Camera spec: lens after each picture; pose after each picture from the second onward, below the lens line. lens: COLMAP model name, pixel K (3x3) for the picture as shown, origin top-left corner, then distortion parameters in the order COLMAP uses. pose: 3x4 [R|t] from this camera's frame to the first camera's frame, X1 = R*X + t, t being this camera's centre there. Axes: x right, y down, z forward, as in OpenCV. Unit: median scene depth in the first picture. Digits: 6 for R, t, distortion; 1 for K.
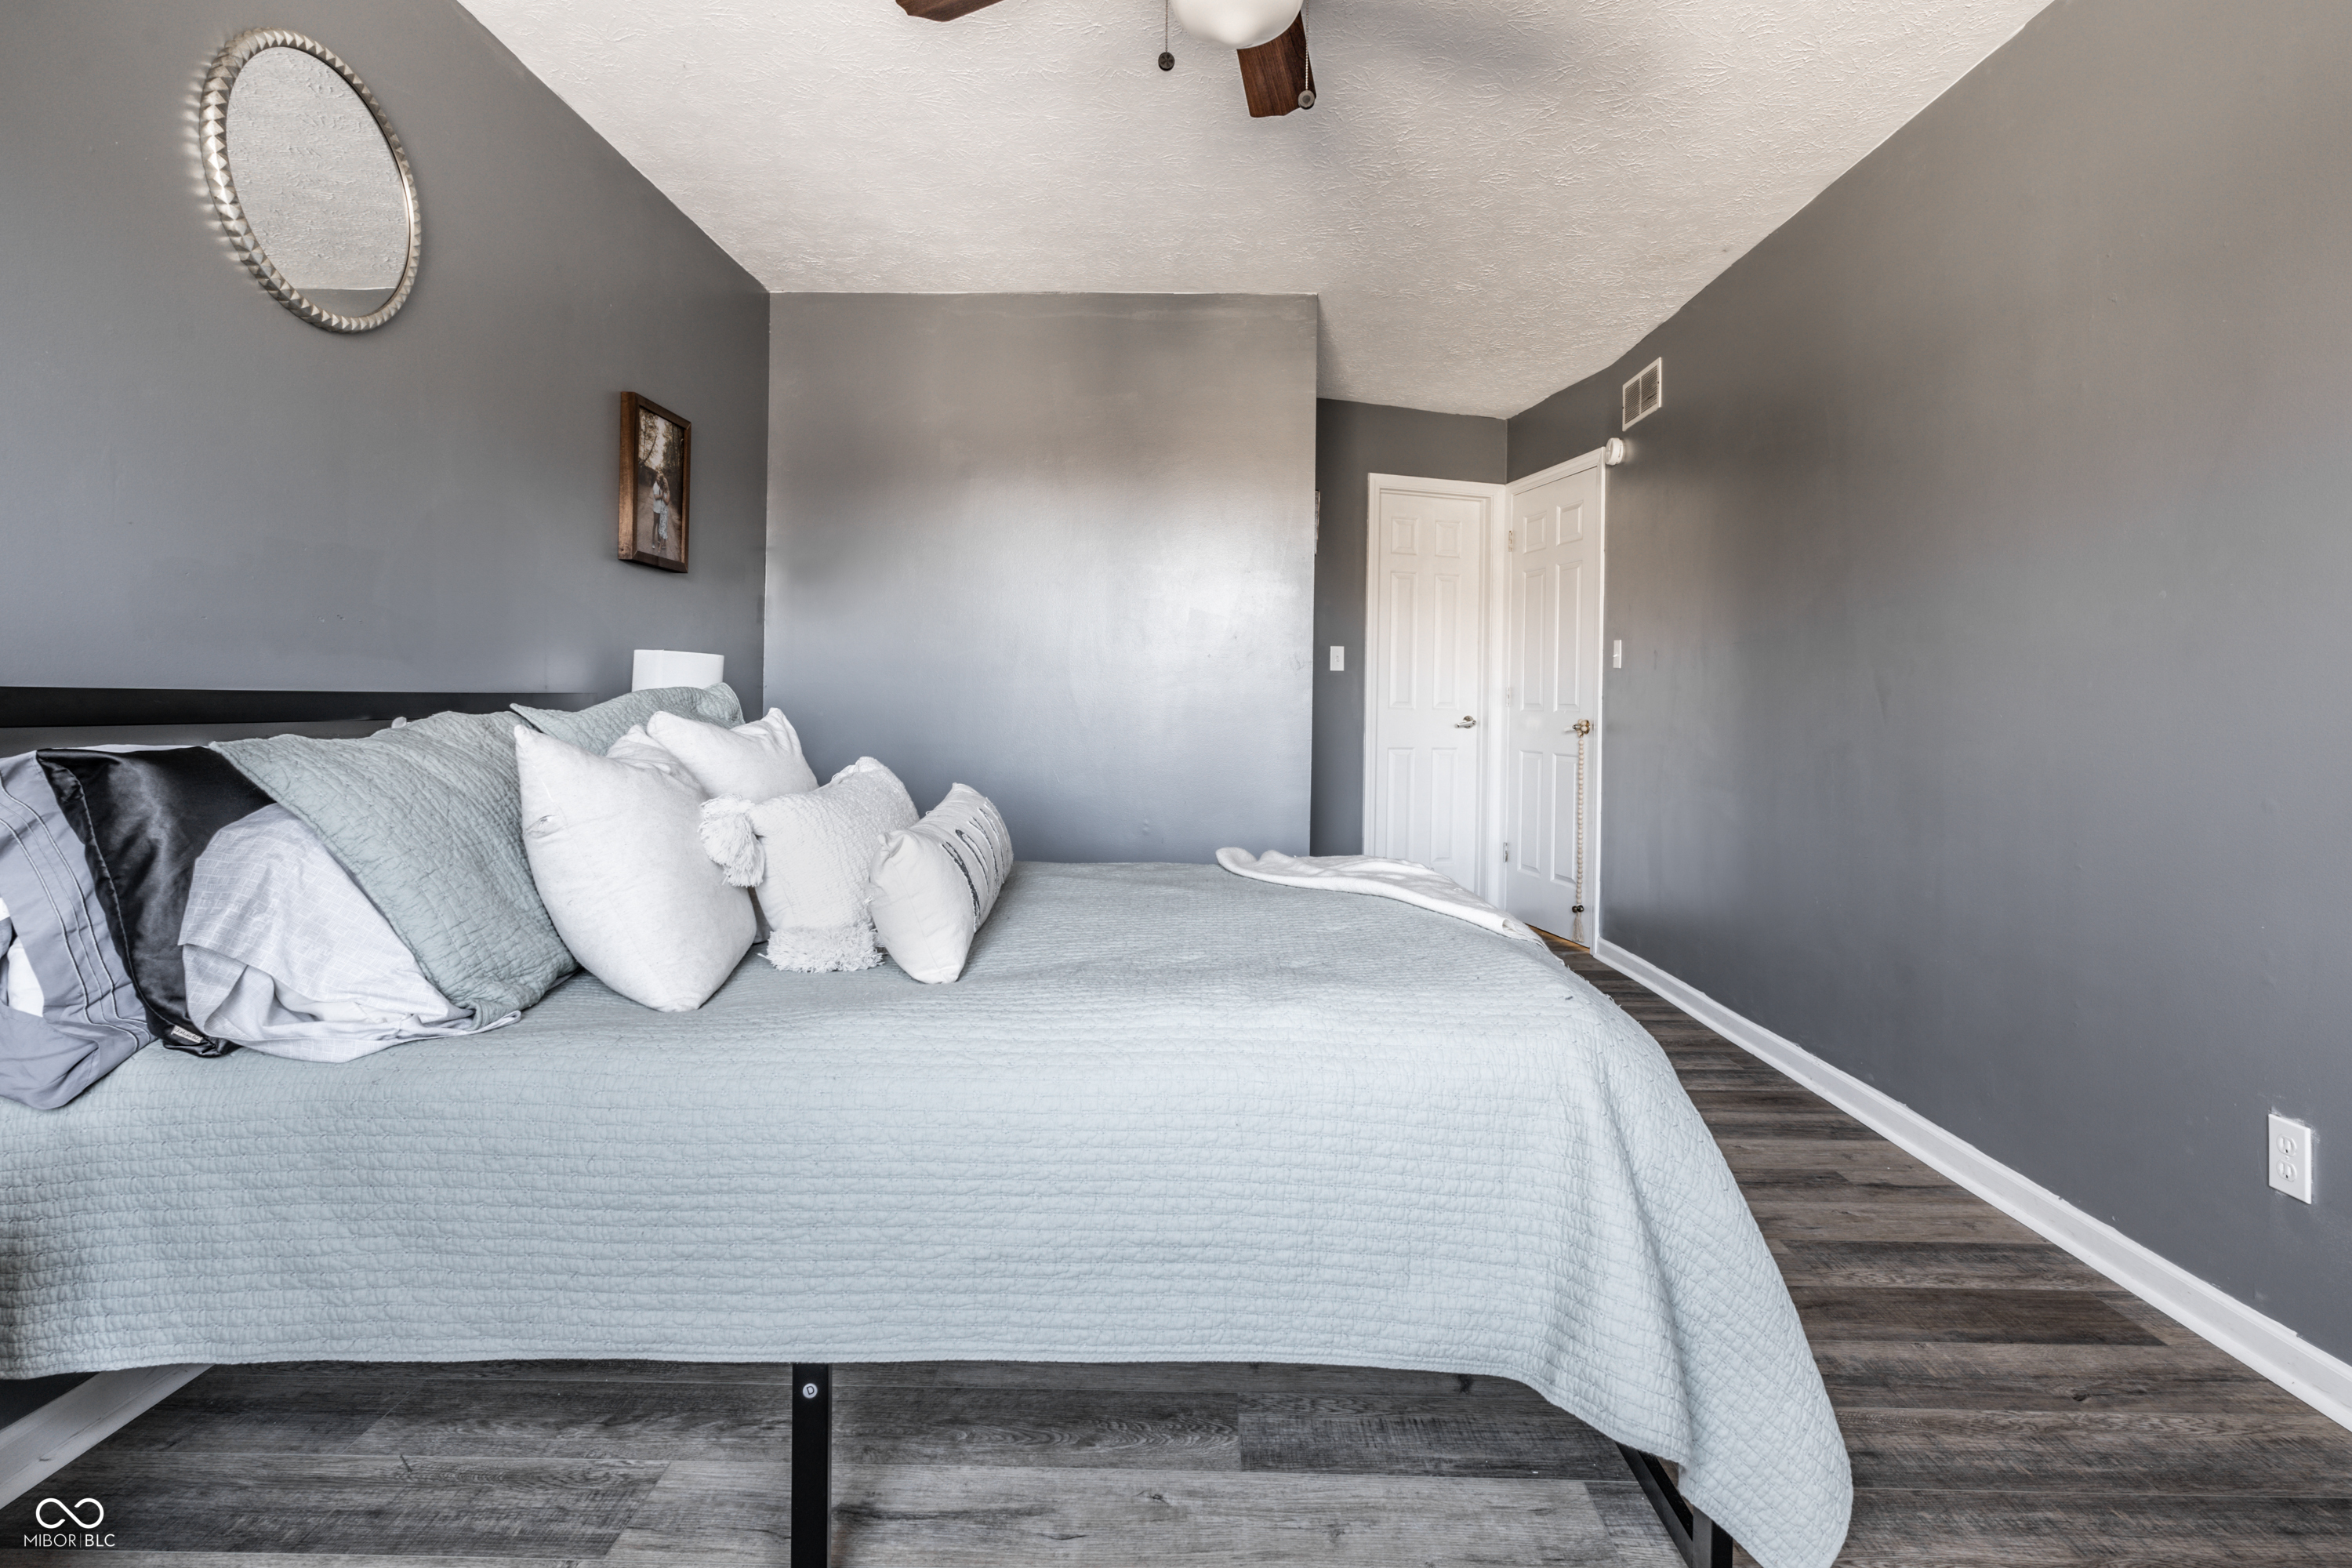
lens RADIAL K [[1180.3, 0, 1194.4], [0, 1180.3, 703.5], [0, 0, 1]] dist [-0.003002, -0.000599]
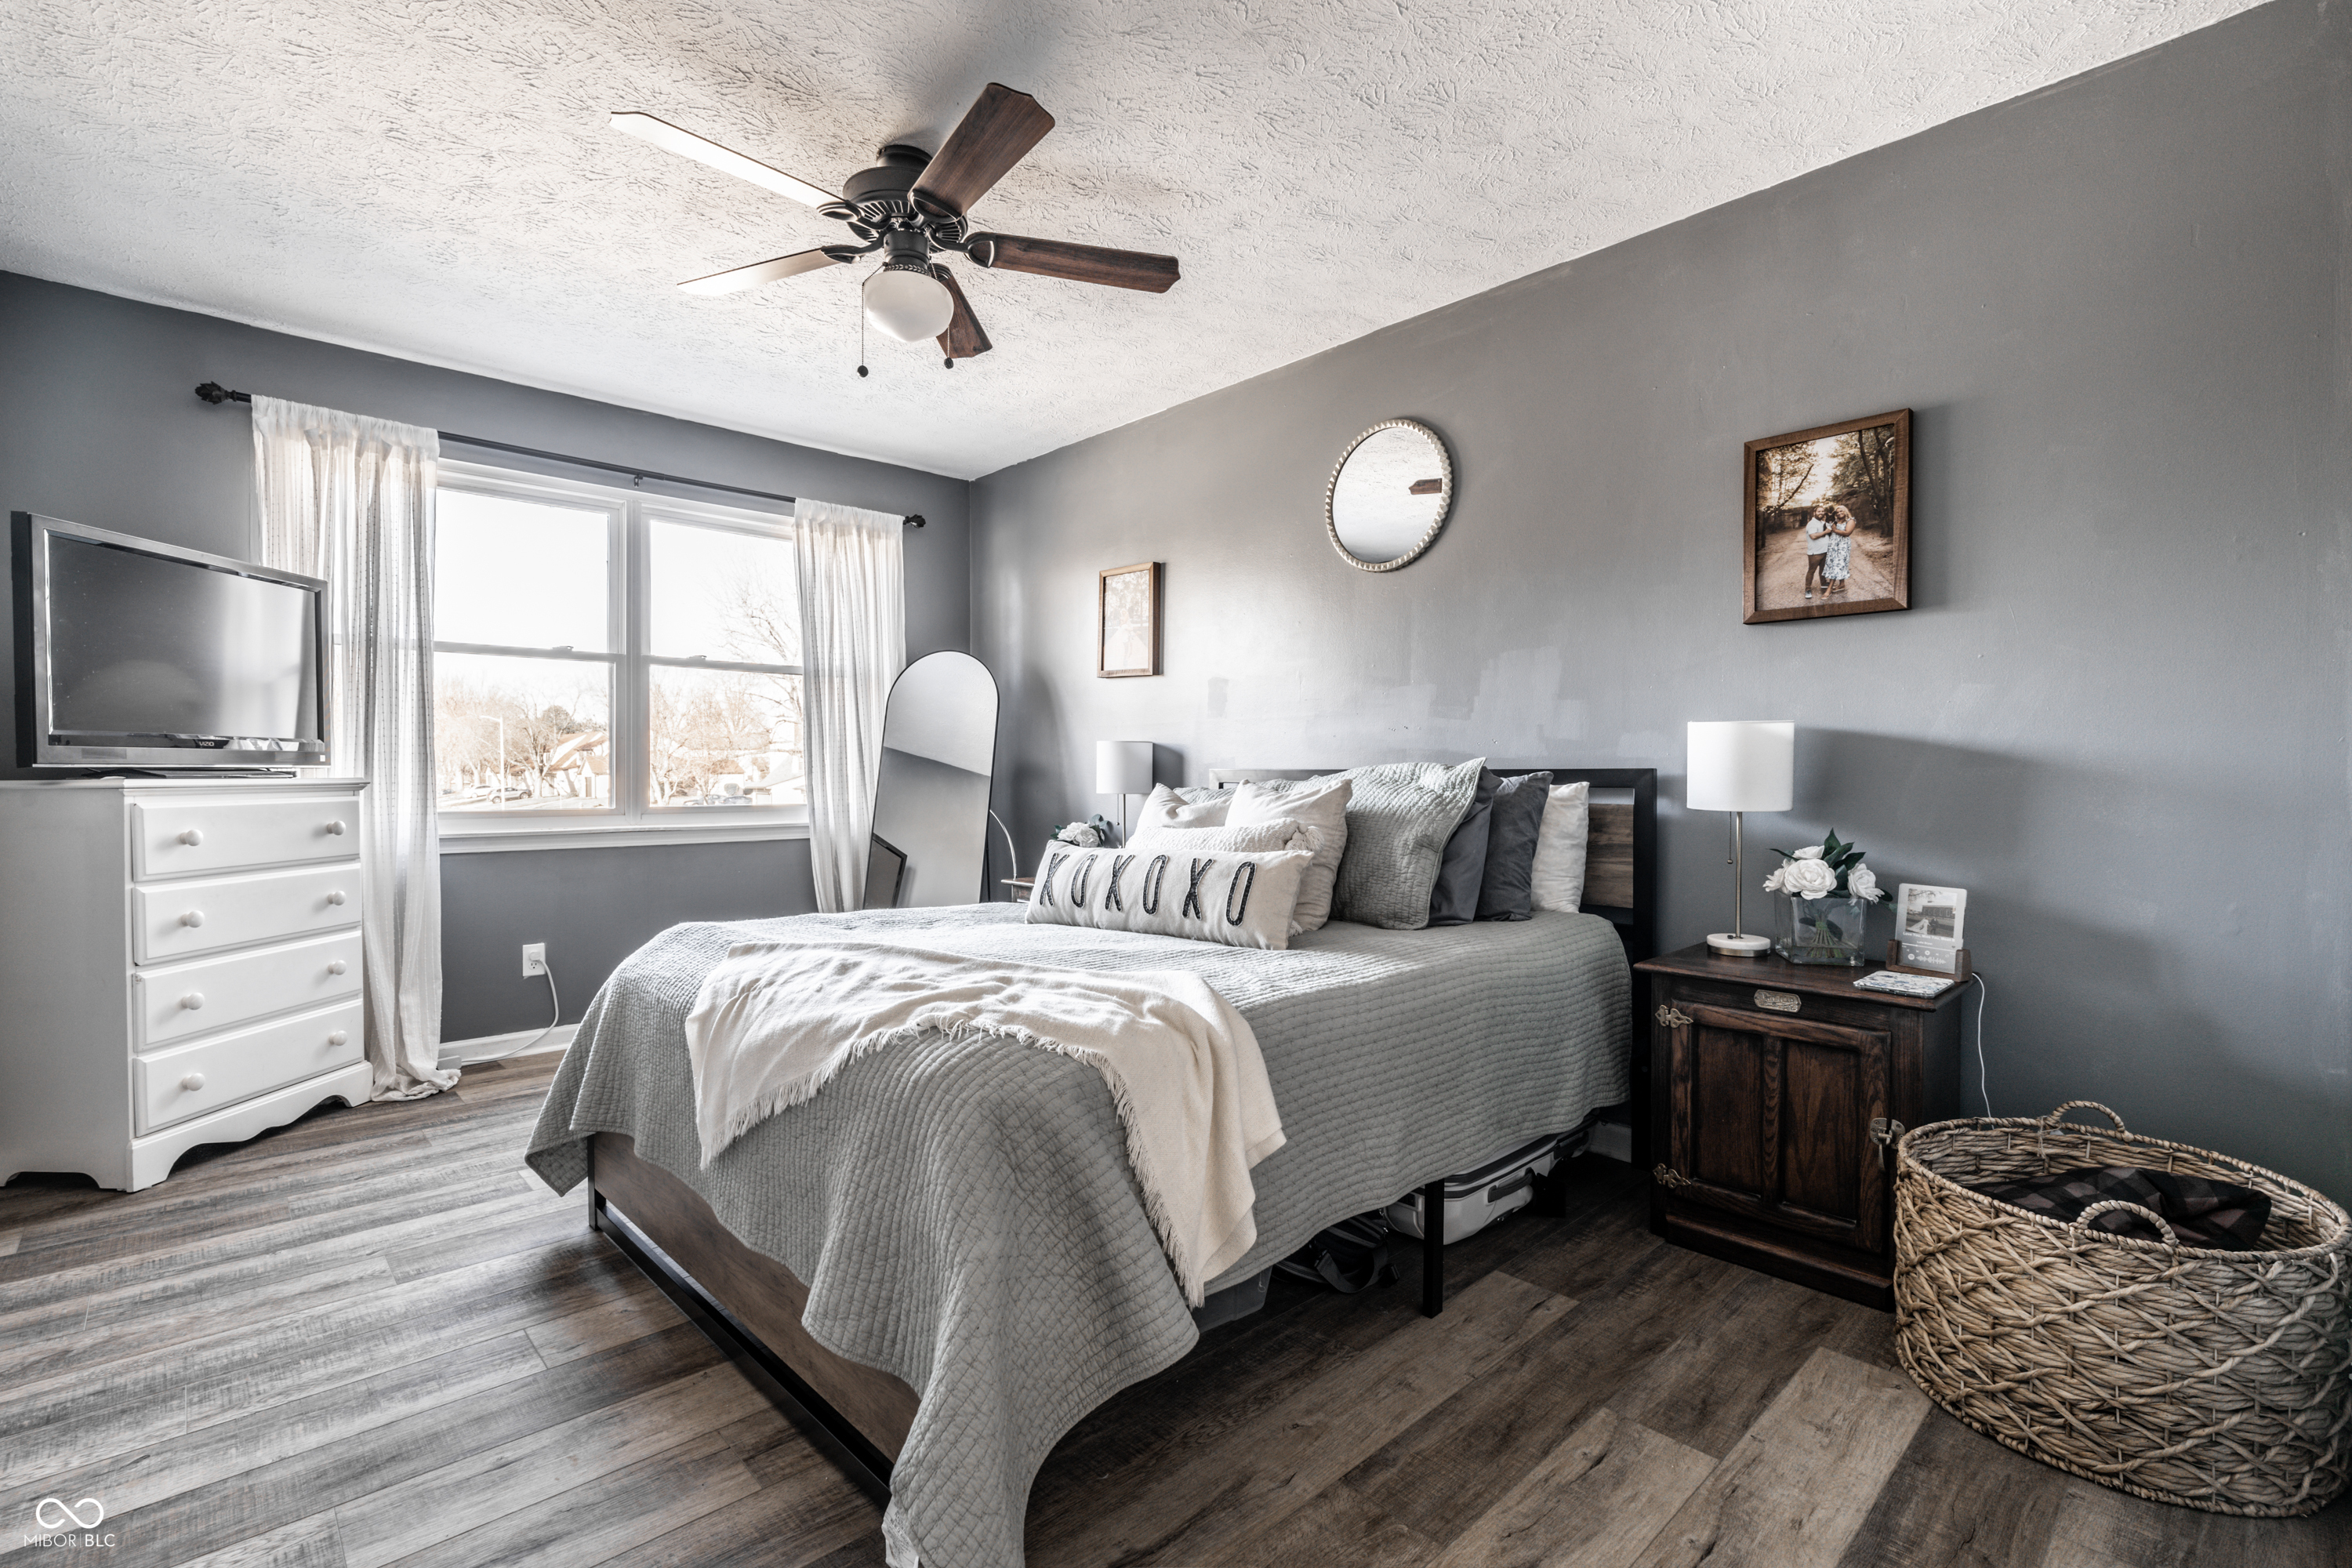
lens RADIAL K [[1078.9, 0, 1179.7], [0, 1078.9, 778.8], [0, 0, 1]] dist [0.002780, 0.000606]
pose [[-0.725035, -0.002004, -0.688710, 0.408451], [-0.007409, 0.999961, 0.004891, -0.000547], [0.688673, 0.008649, -0.725021, 1.243061]]
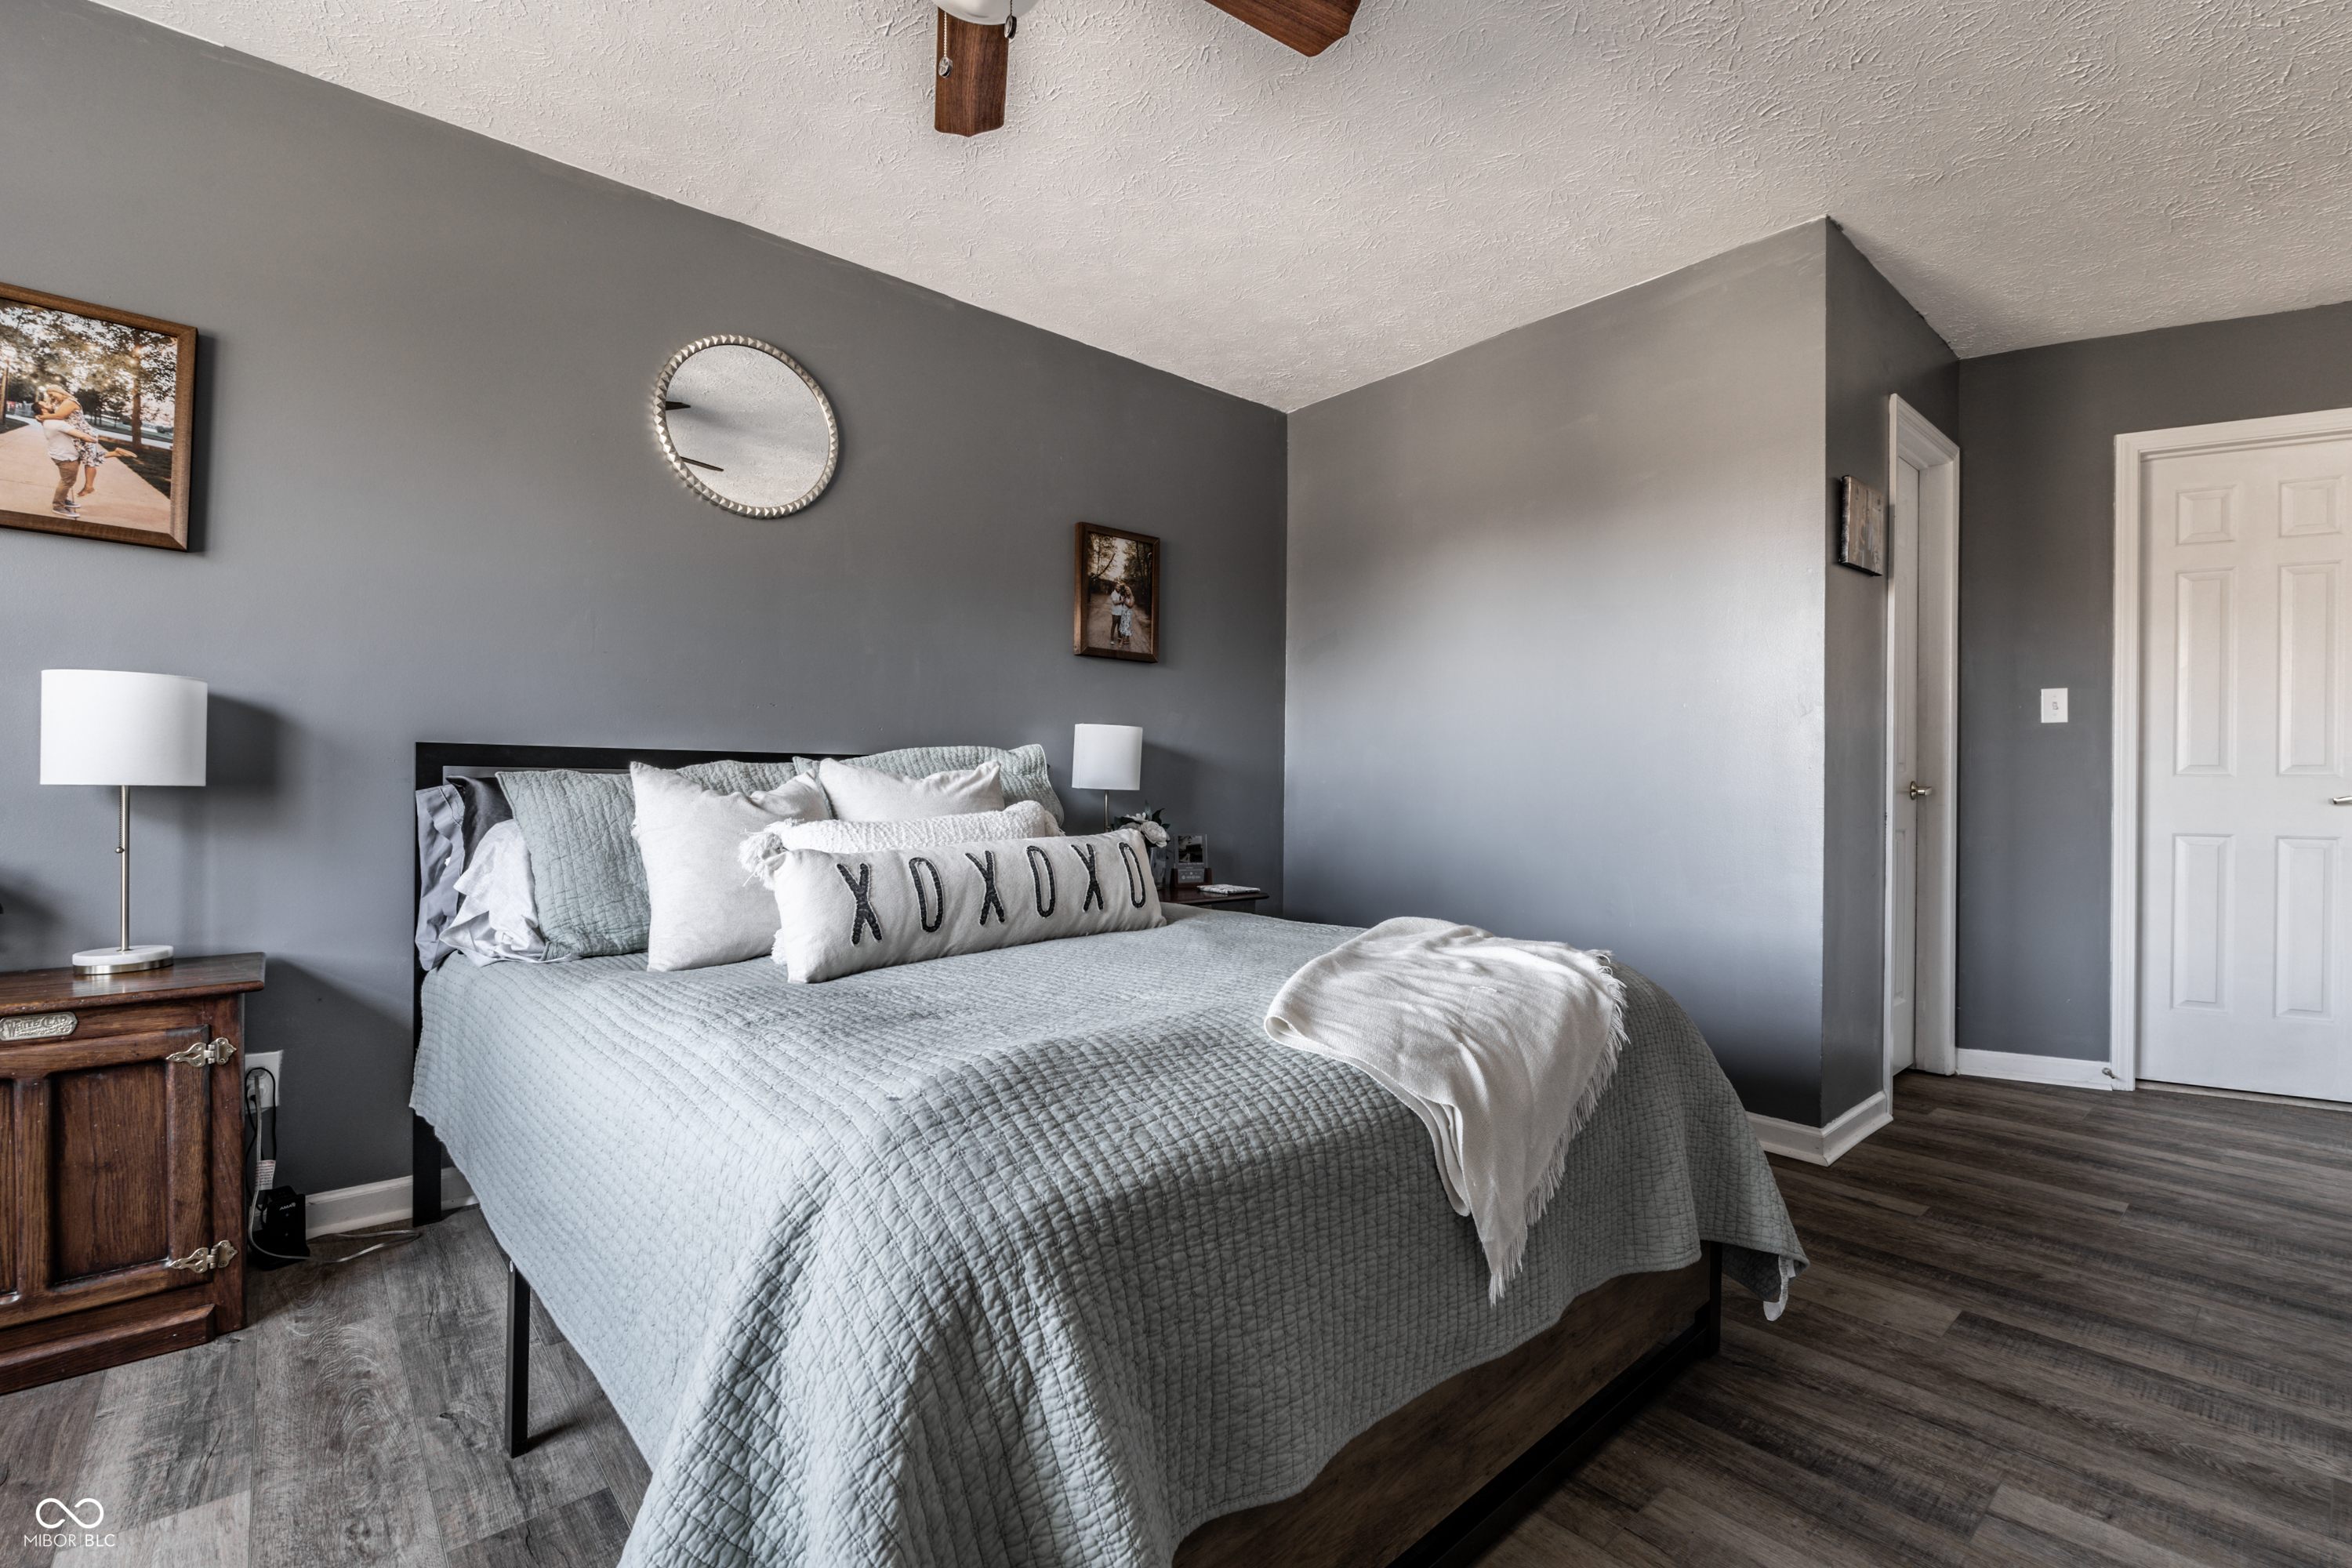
lens RADIAL K [[1045.6, 0, 1176.7], [0, 1045.6, 784.4], [0, 0, 1]] dist [-0.000093, 0.000403]
pose [[0.669475, -0.009038, -0.742779, 0.402099], [0.000398, 0.999930, -0.011809, 0.029522], [0.742834, 0.007610, 0.669432, 0.309315]]
